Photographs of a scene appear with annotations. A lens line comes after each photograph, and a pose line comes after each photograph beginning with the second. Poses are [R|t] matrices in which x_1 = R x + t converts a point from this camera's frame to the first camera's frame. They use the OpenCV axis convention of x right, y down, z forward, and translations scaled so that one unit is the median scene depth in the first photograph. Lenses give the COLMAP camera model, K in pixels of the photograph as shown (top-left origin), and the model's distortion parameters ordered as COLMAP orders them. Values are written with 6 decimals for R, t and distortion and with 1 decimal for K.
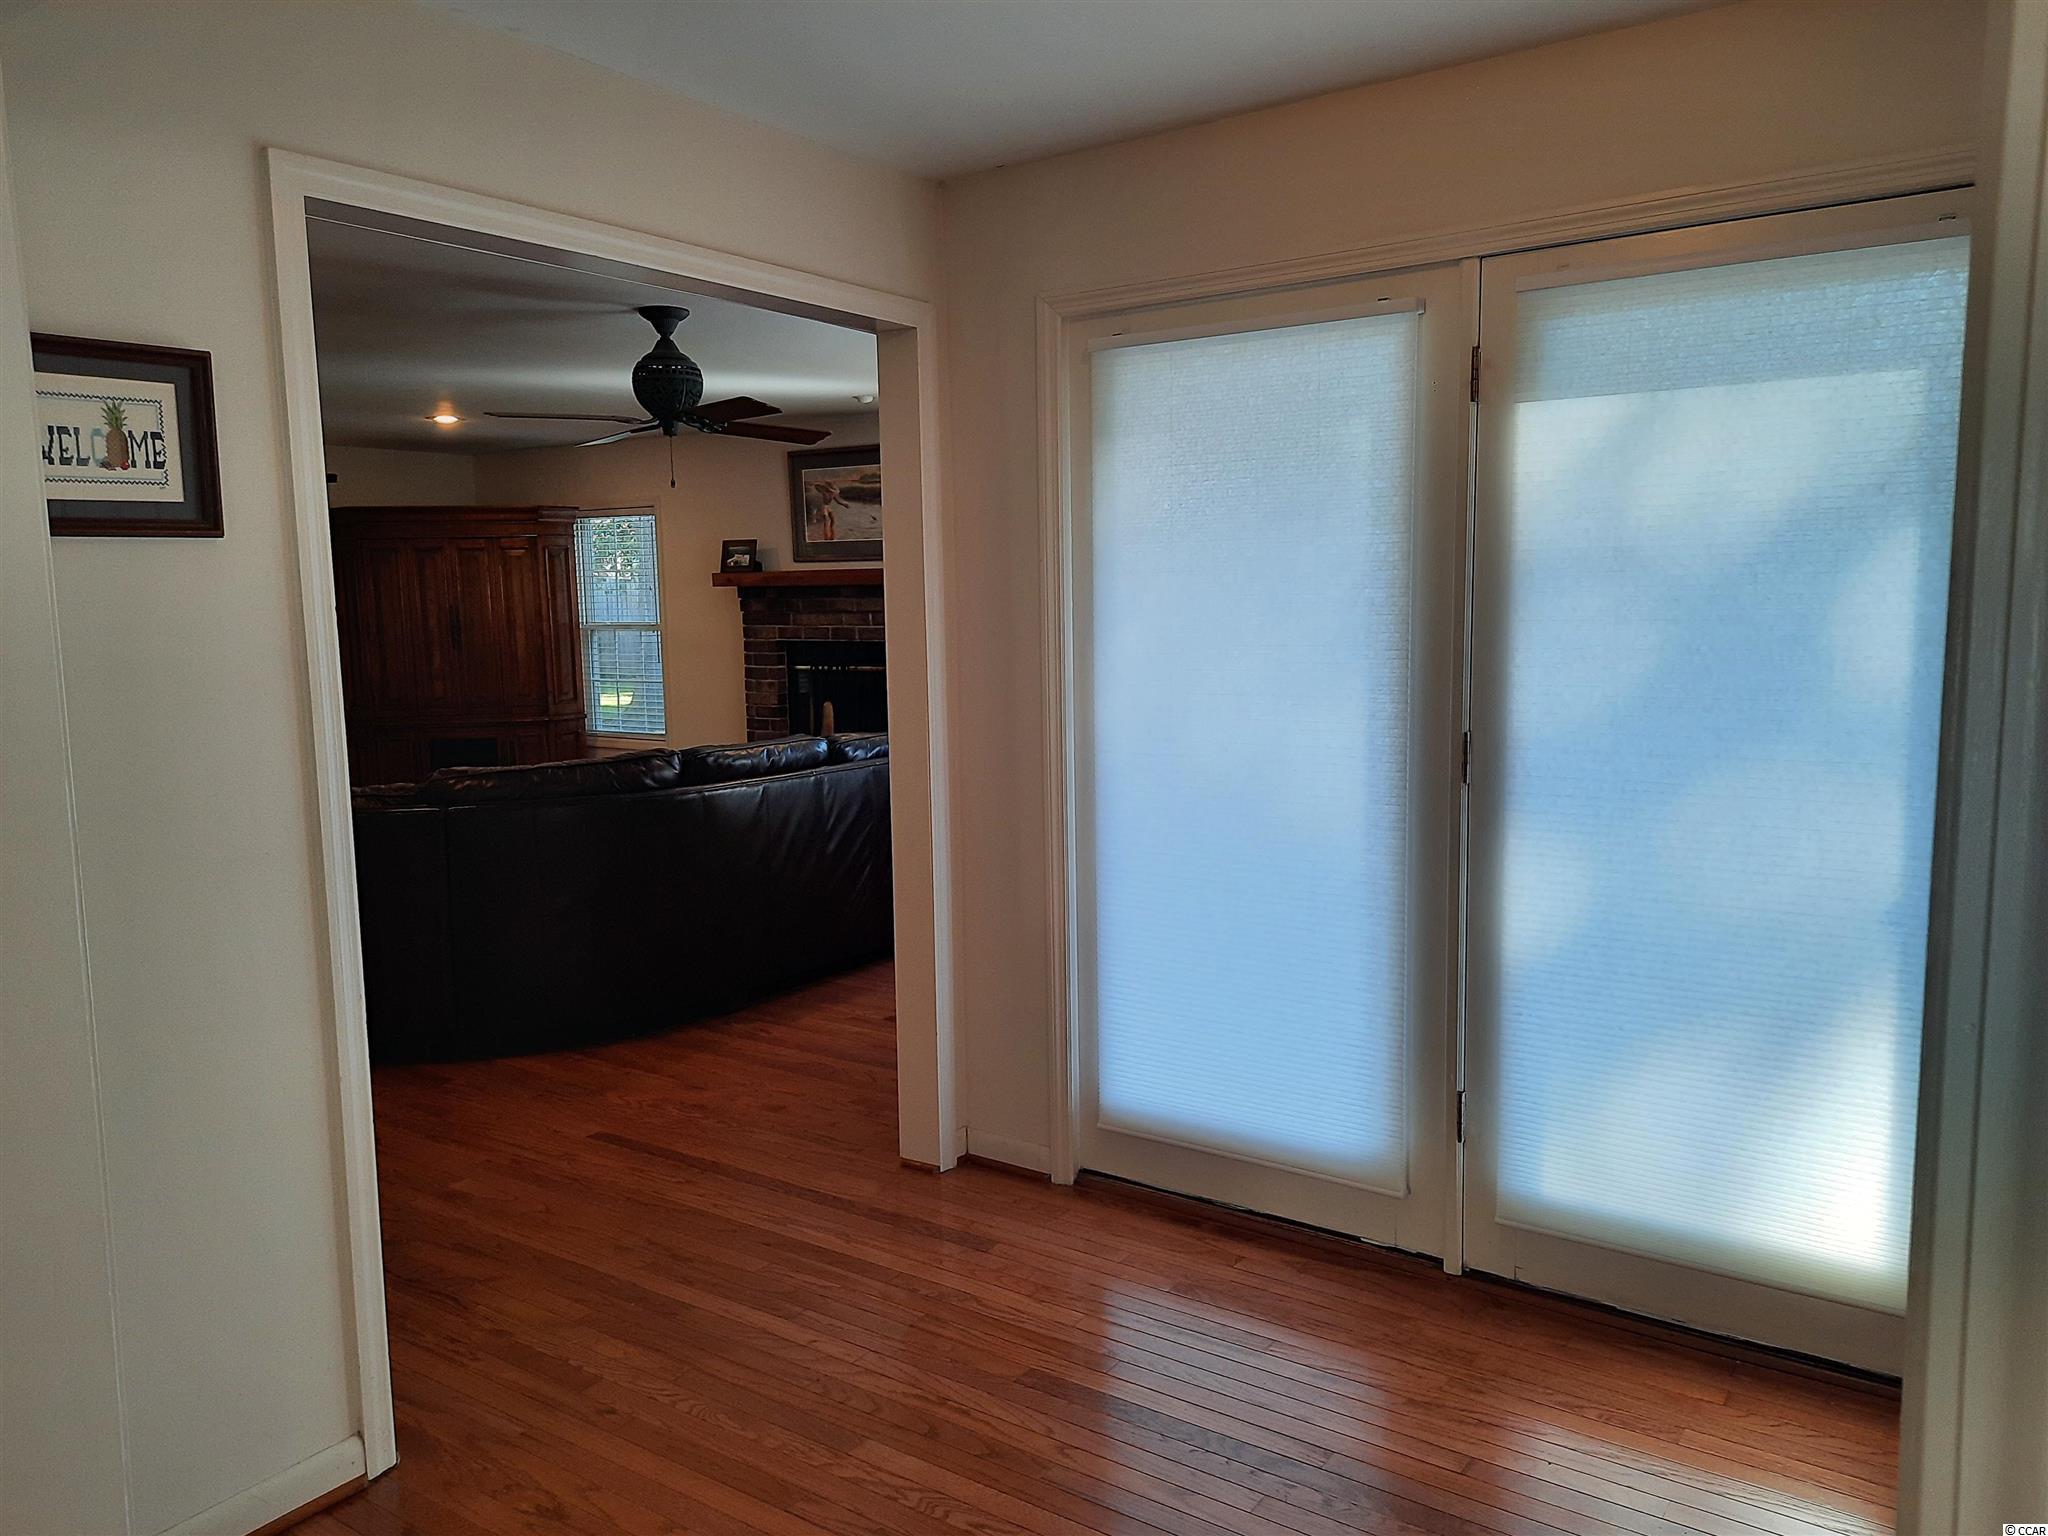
lens RADIAL K [[1489.8, 0, 1037.7], [0, 1489.8, 784.6], [0, 0, 1]] dist [0.055618, -0.048304]
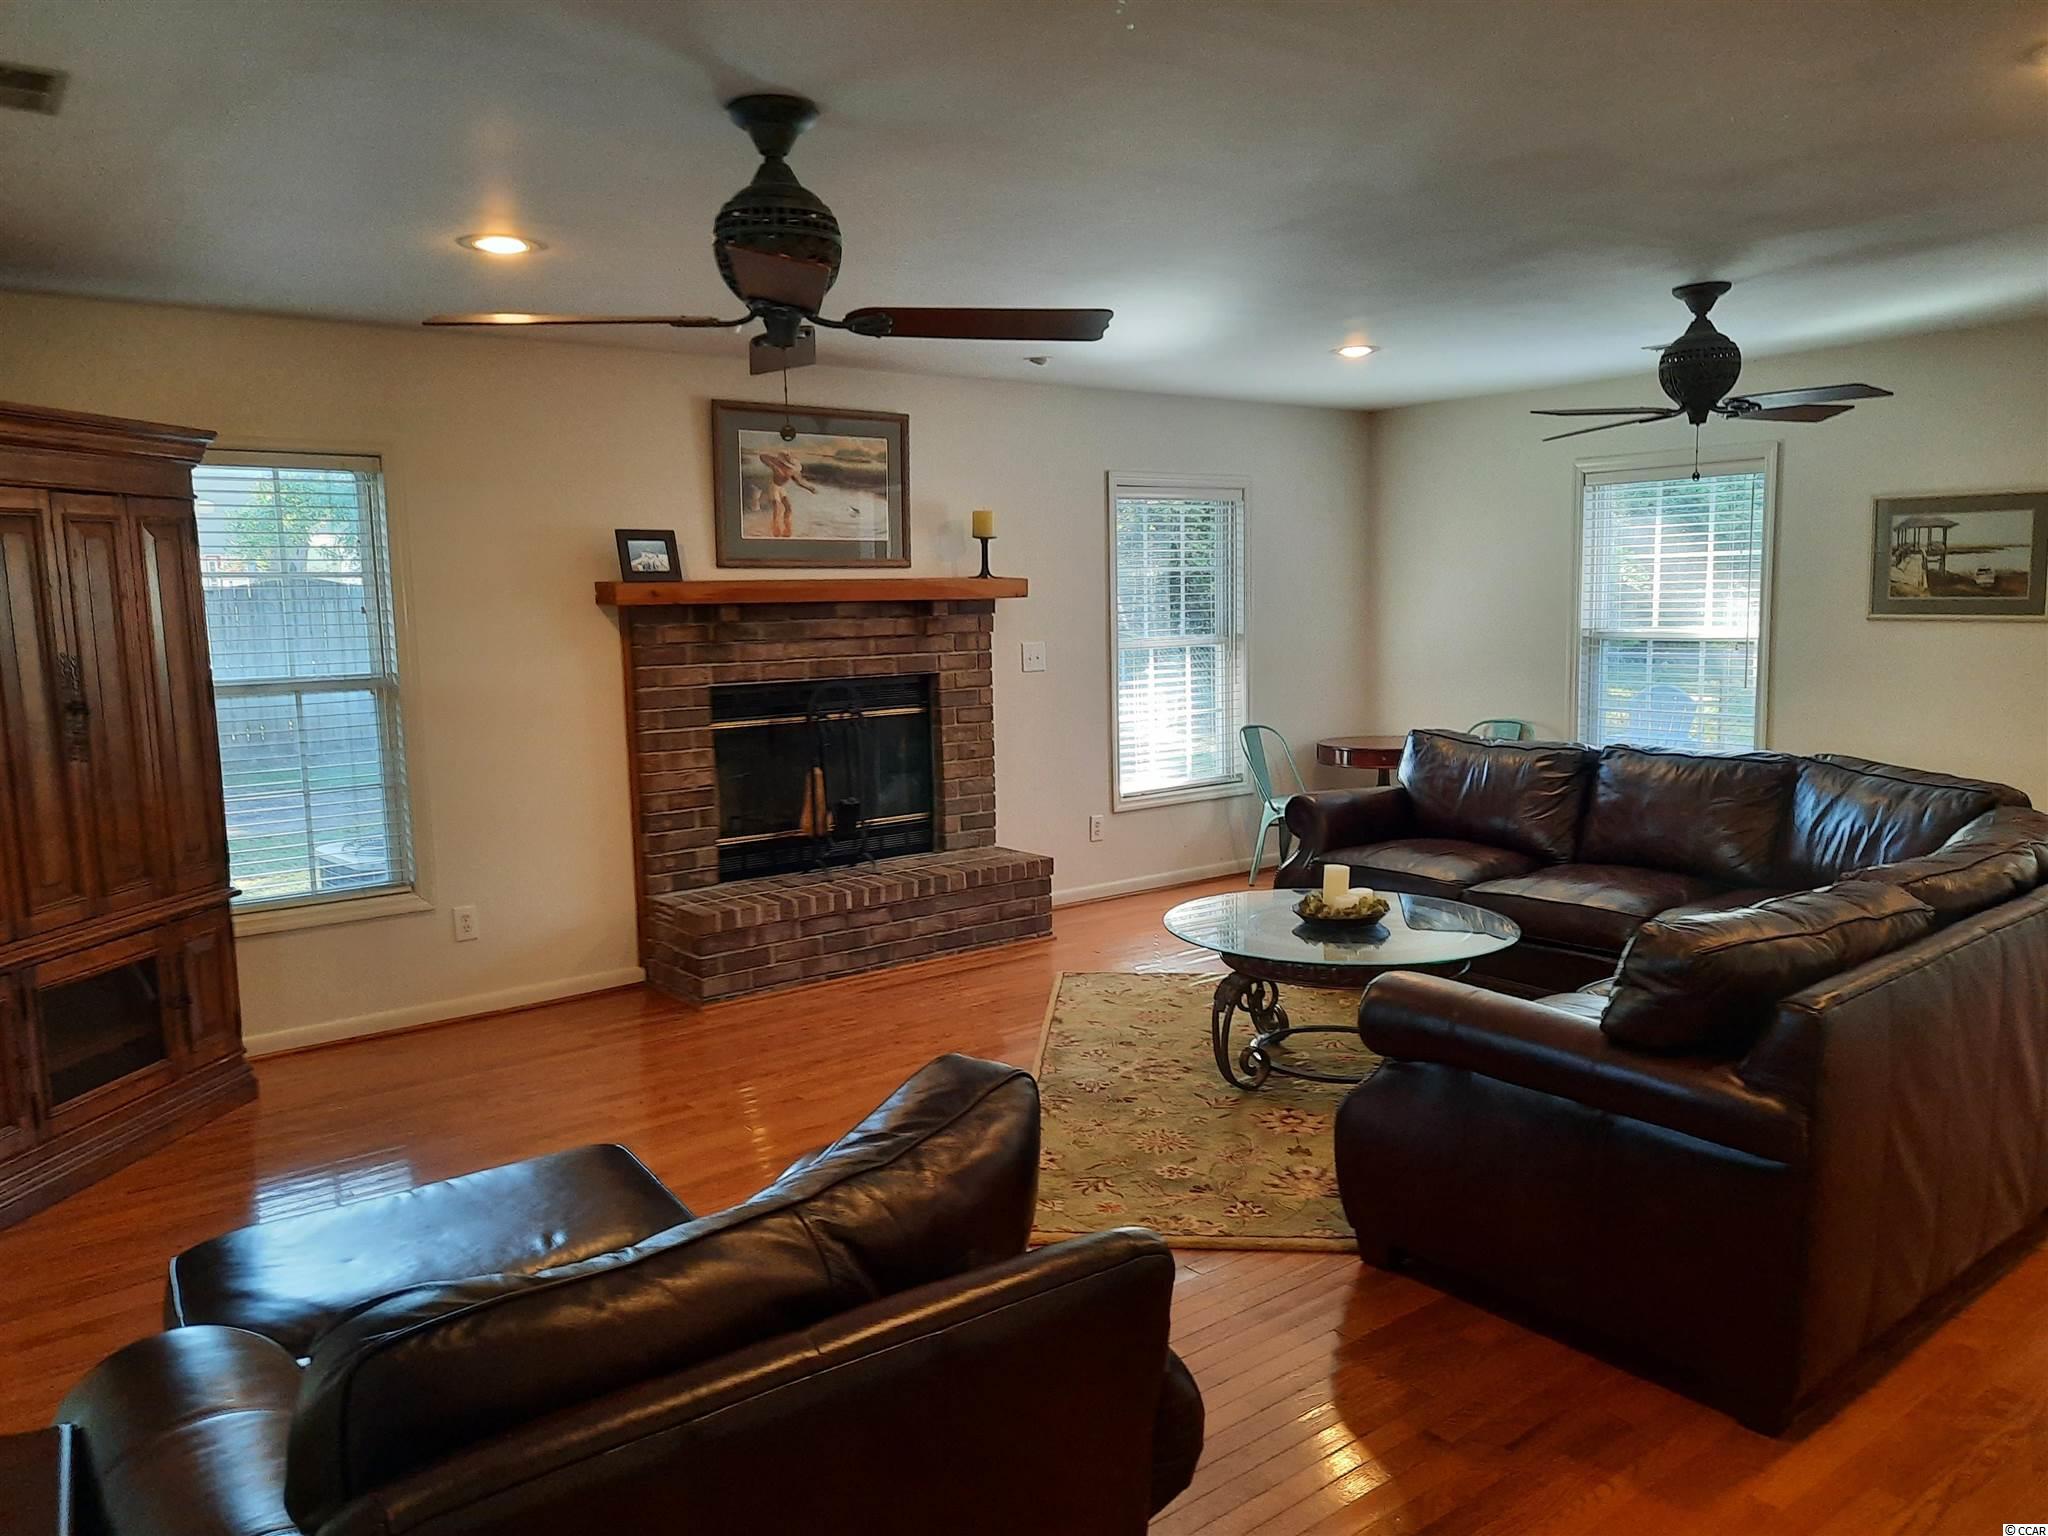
lens RADIAL K [[1489.8, 0, 1035.2], [0, 1489.8, 776.7], [0, 0, 1]] dist [0.055618, -0.048304]
pose [[0.287242, -0.107053, 0.951857, -0.766172], [0.139251, 0.987845, 0.069078, -0.084253], [-0.947682, 0.112705, 0.298657, 0.685342]]
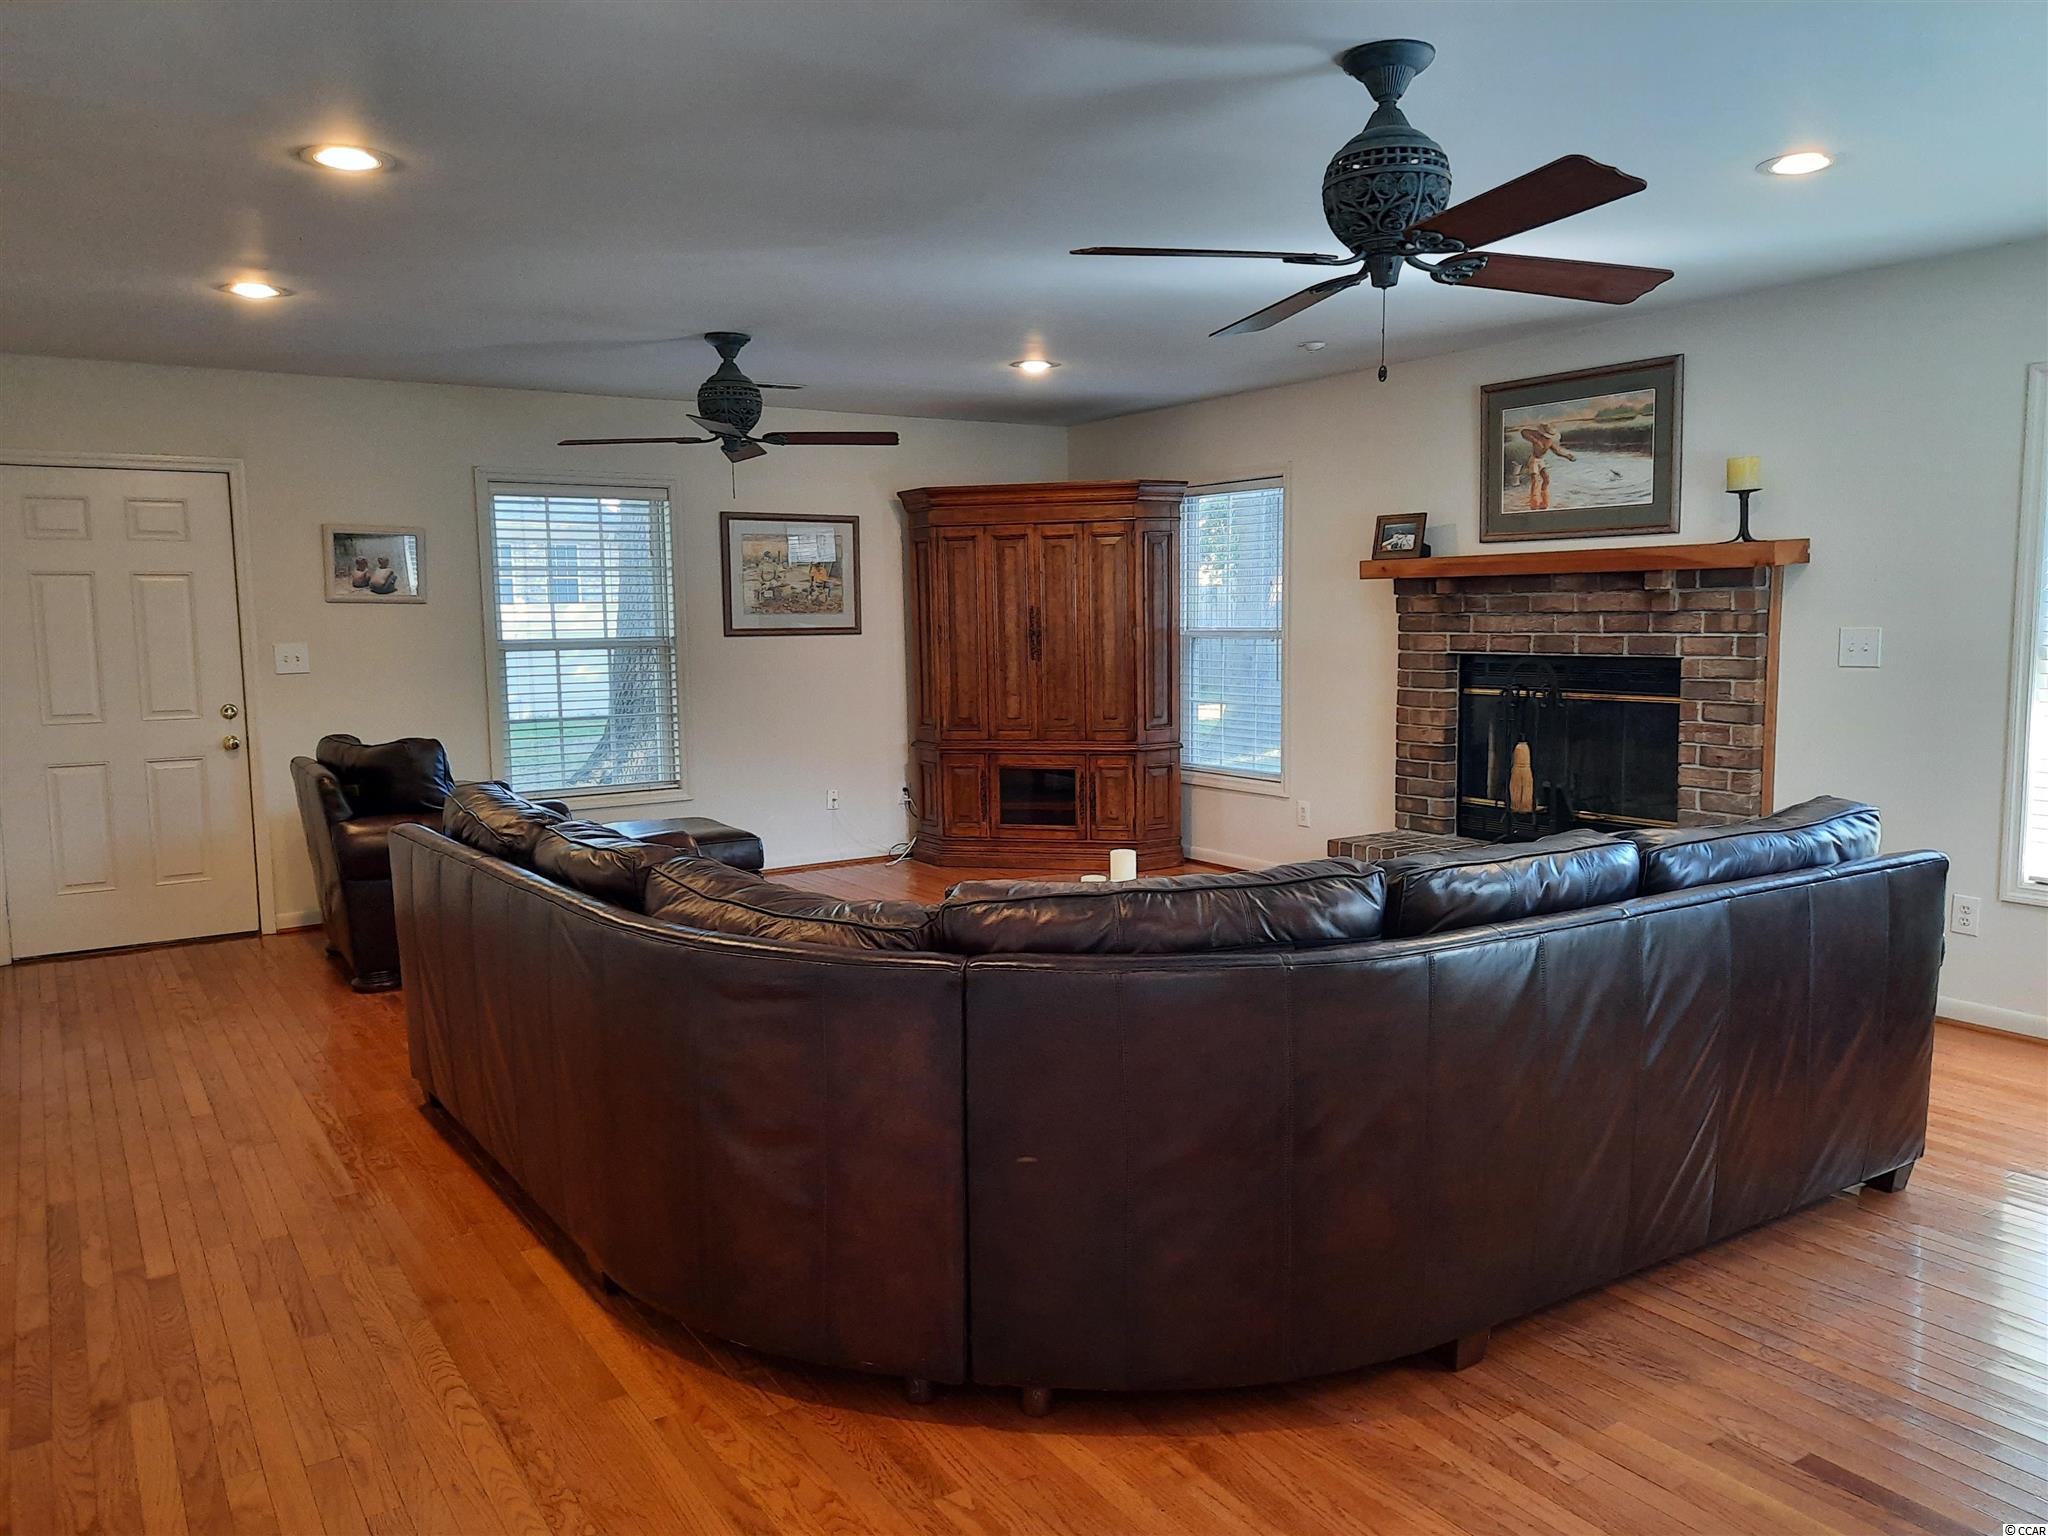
lens RADIAL K [[1489.8, 0, 1014.0], [0, 1489.8, 768.2], [0, 0, 1]] dist [0.055618, -0.048304]
pose [[0.923345, 0.043662, -0.381480, -0.092366], [-0.049862, 0.998736, -0.006378, -0.027461], [0.380719, 0.024910, 0.924355, 0.266616]]
